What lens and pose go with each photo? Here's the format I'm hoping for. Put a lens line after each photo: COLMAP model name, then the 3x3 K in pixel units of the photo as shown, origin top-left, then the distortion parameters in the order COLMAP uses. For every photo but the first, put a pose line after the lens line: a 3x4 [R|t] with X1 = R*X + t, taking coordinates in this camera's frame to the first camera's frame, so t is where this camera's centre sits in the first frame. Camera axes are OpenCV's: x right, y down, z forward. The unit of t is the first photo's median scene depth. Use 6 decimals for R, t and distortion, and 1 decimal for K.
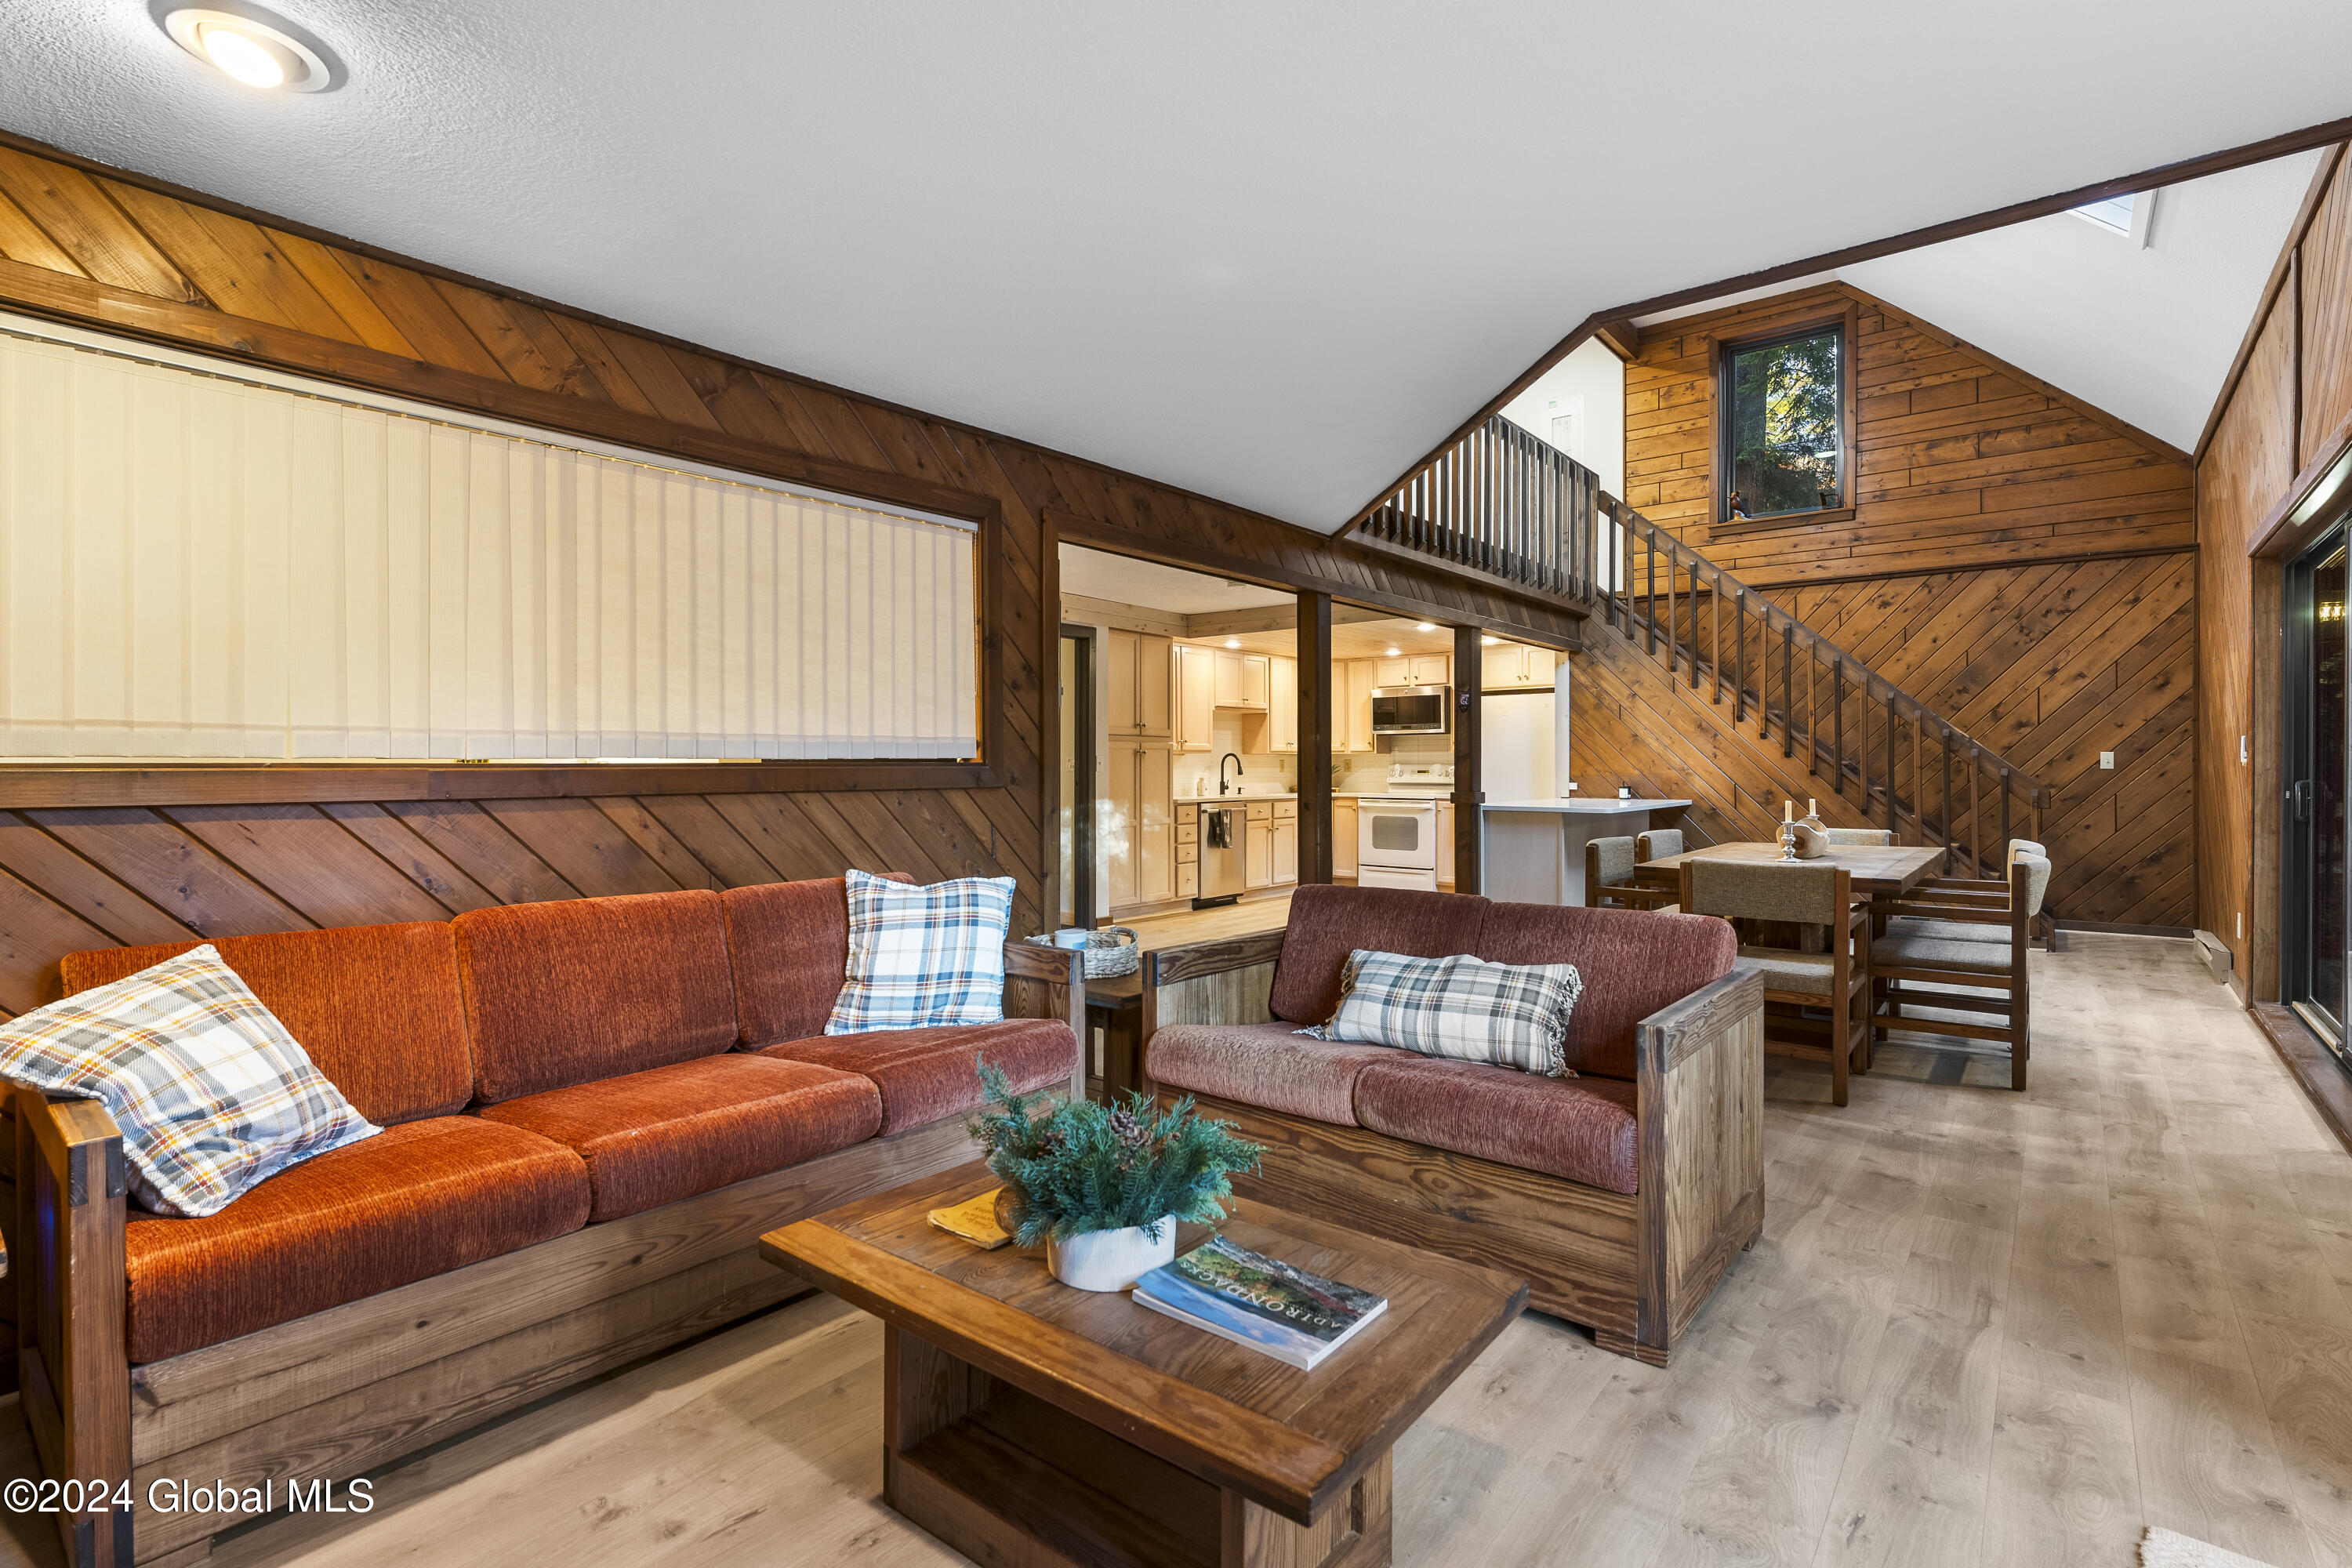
lens RADIAL K [[1109.8, 0, 1178.1], [0, 1109.8, 763.4], [0, 0, 1]] dist [-0.002581, -0.000673]
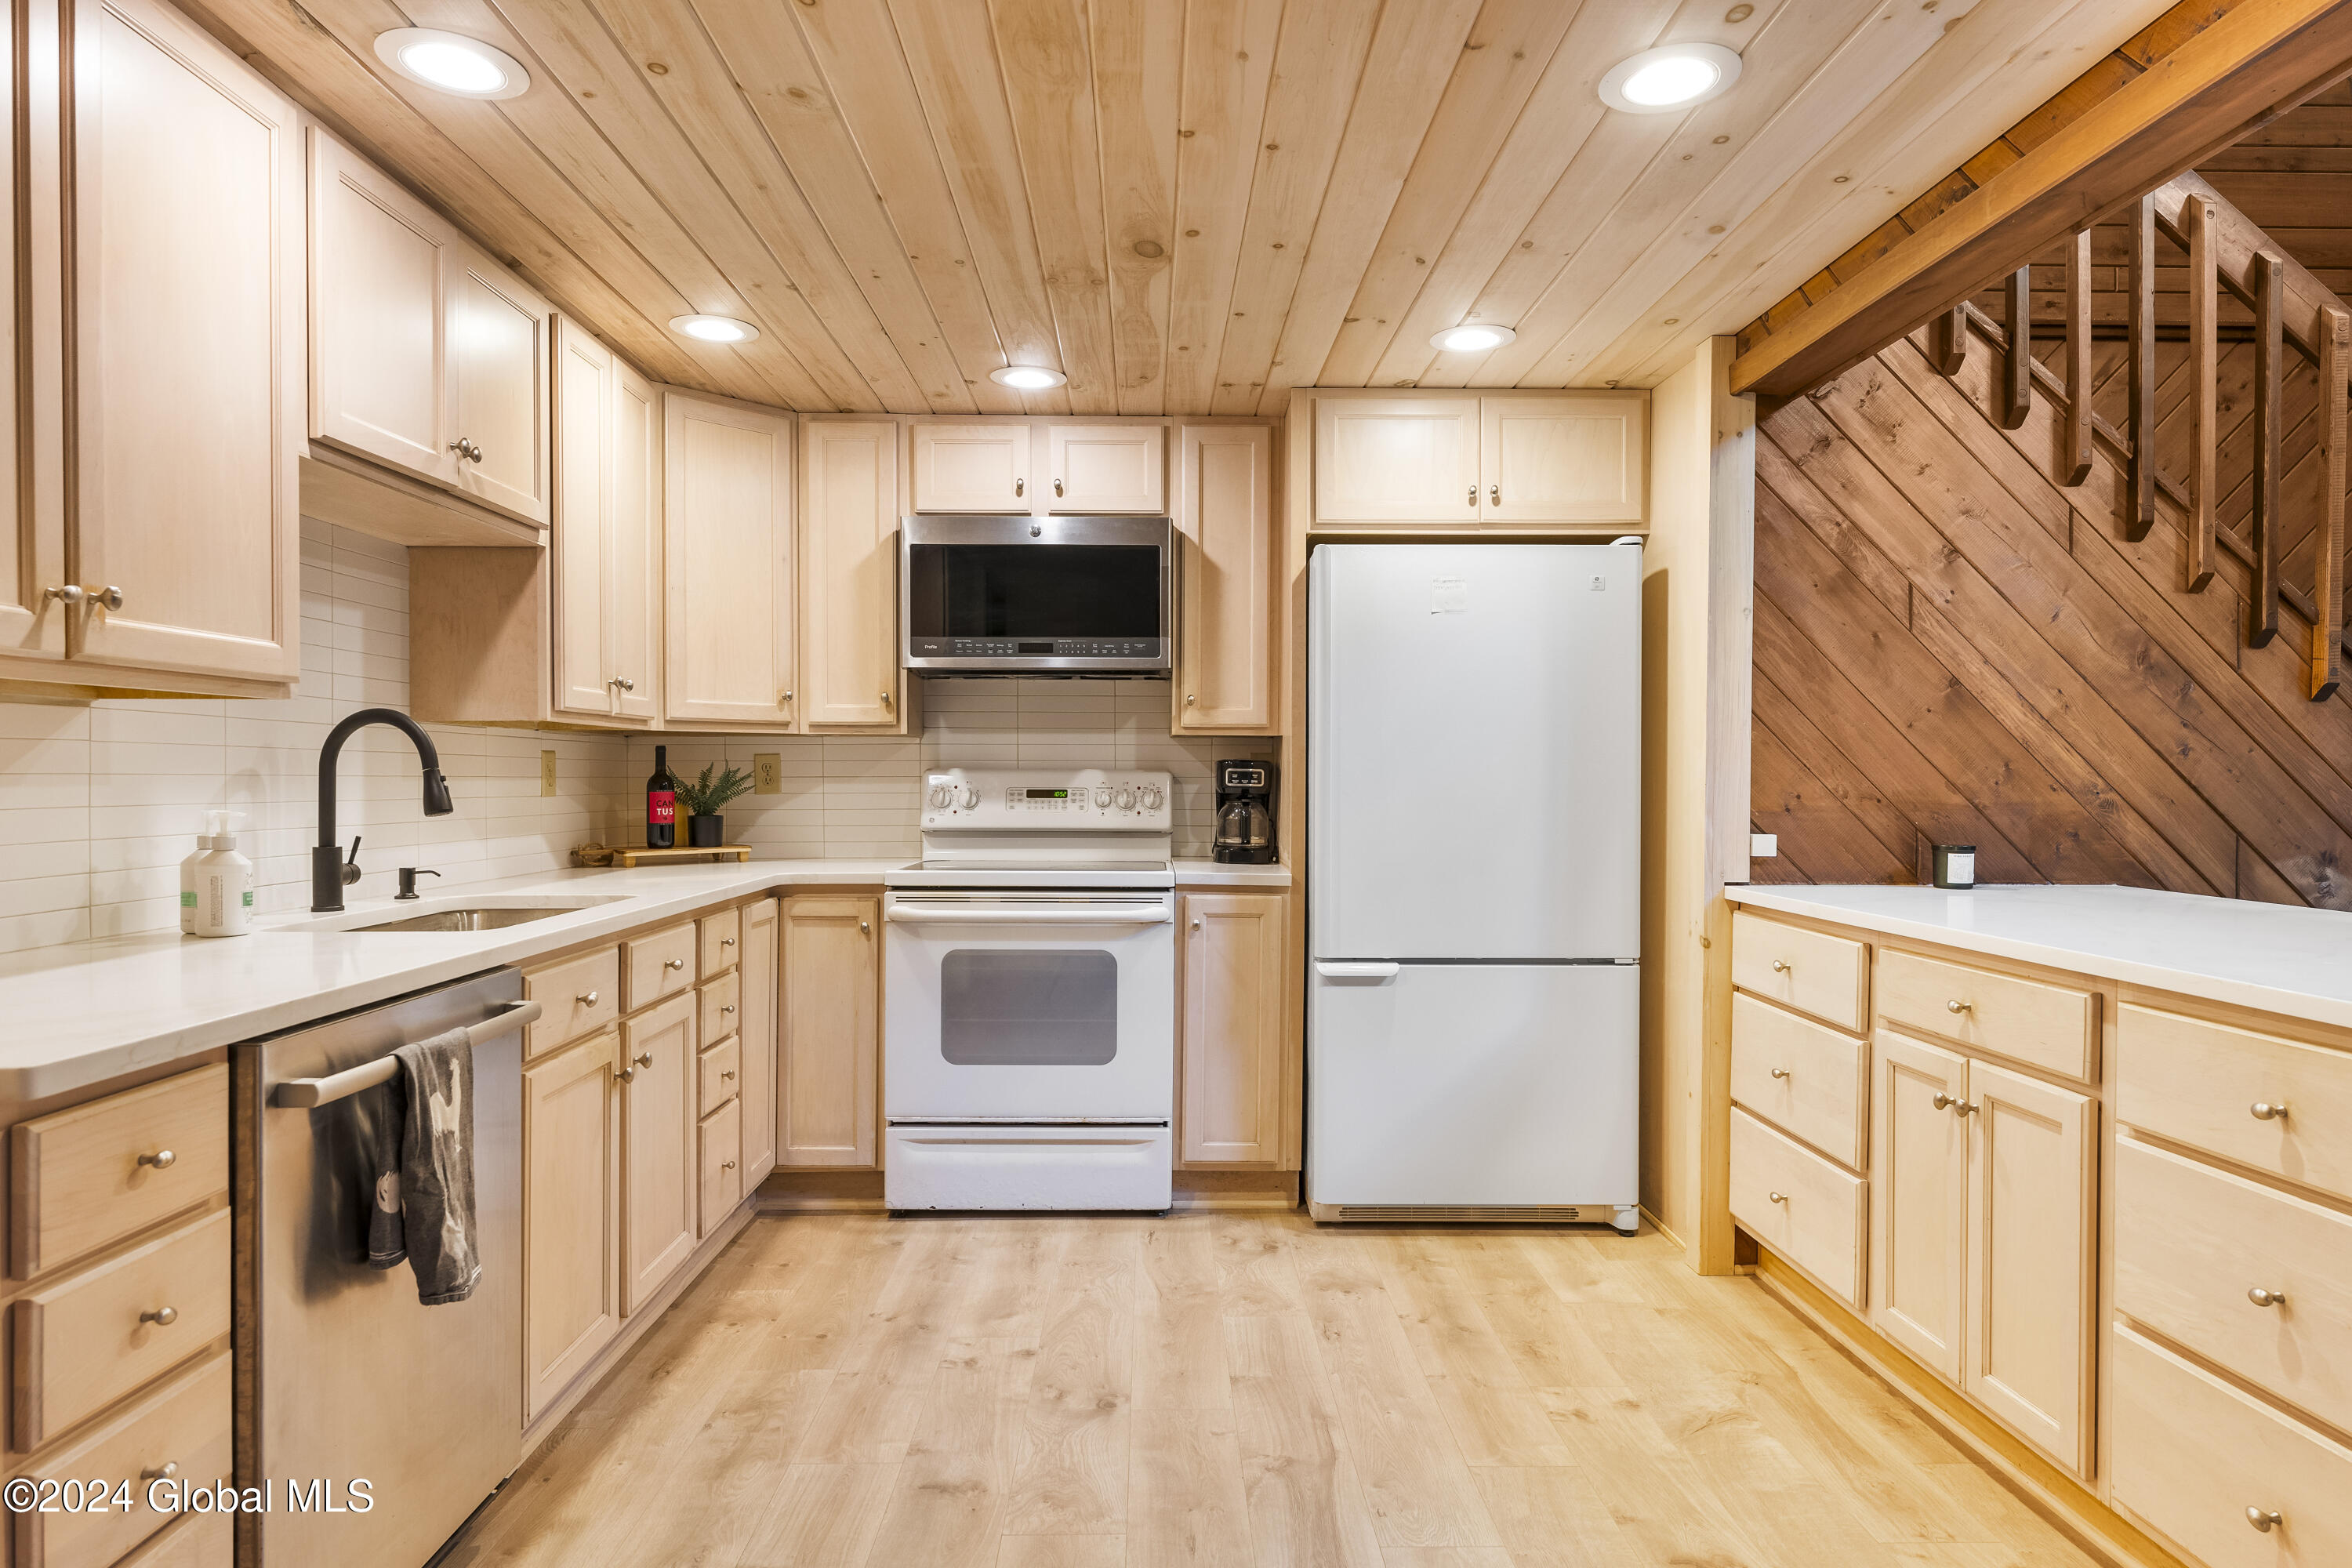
lens RADIAL K [[1334.3, 0, 1178.4], [0, 1334.3, 791.2], [0, 0, 1]] dist [-0.001240, -0.000574]
pose [[0.763470, -0.002460, 0.645838, 0.001164], [-0.006696, 0.999909, 0.011725, 0.002695], [-0.645808, -0.013277, 0.763384, 0.891300]]
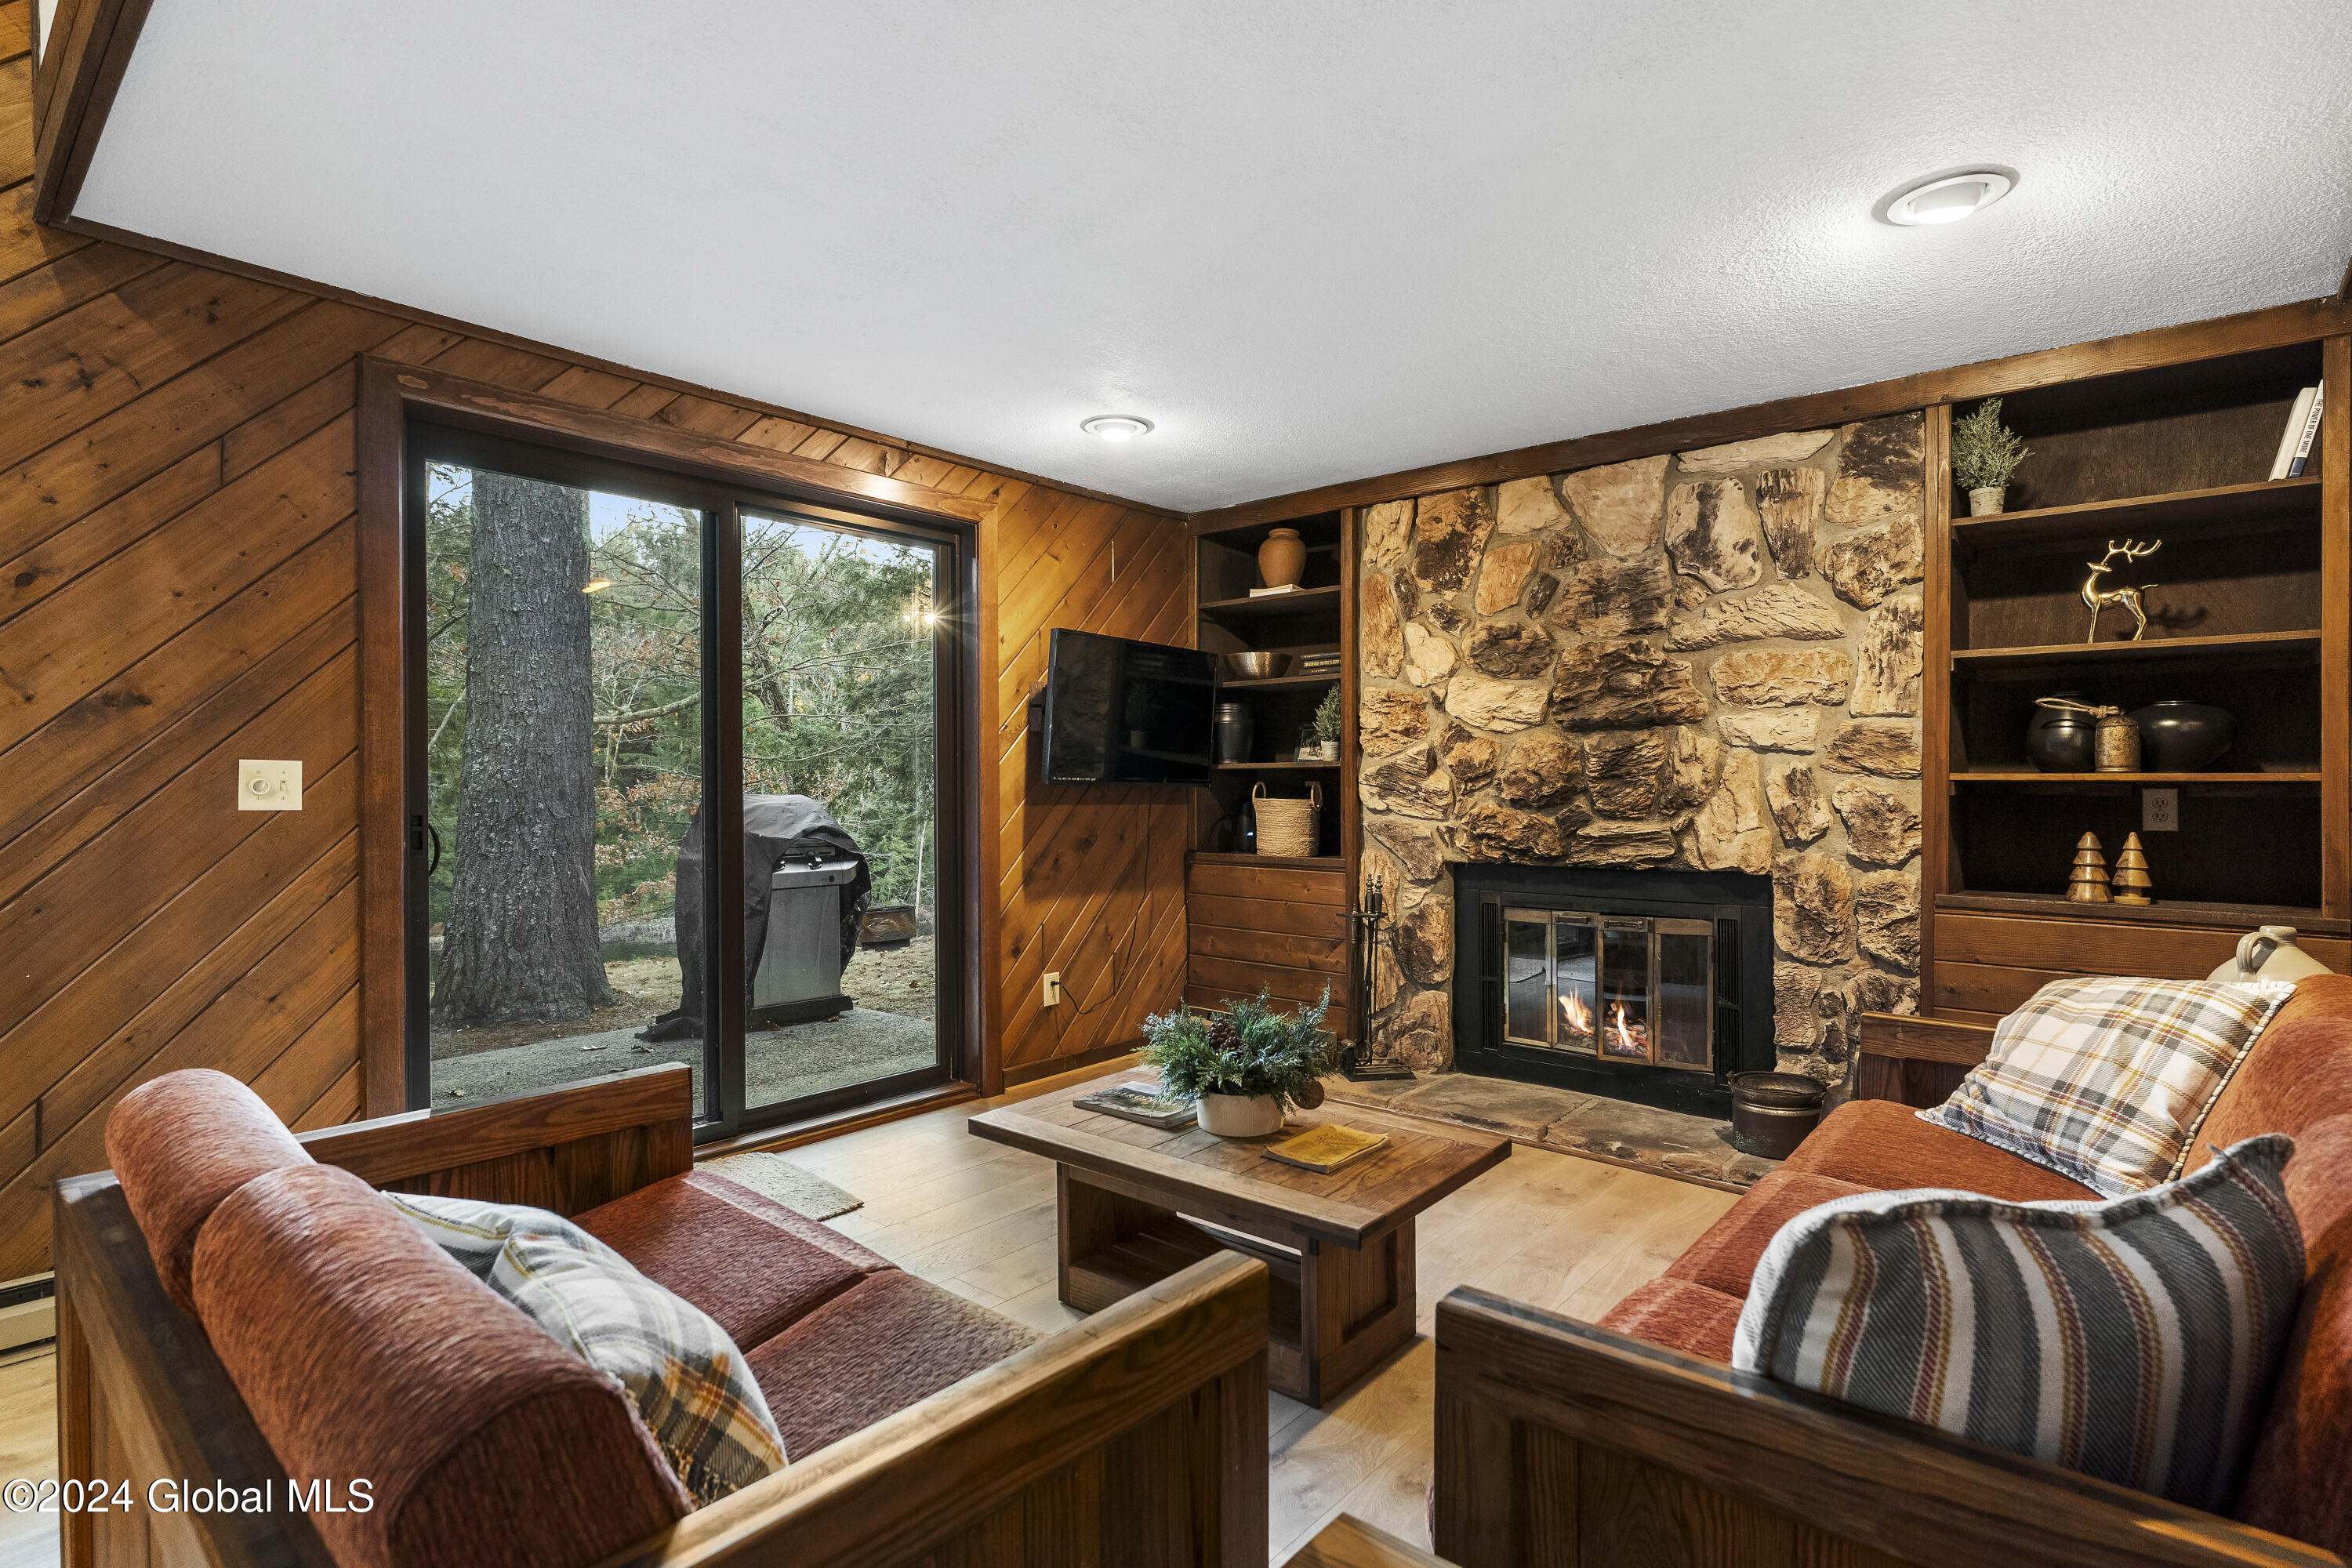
lens RADIAL K [[1148.5, 0, 1173.7], [0, 1148.5, 789.0], [0, 0, 1]] dist [-0.001269, -0.000790]
pose [[-0.999423, 0.002616, 0.033870, -0.004348], [0.002748, 0.999989, 0.003834, 0.000592], [-0.033860, 0.003925, -0.999419, 0.520751]]
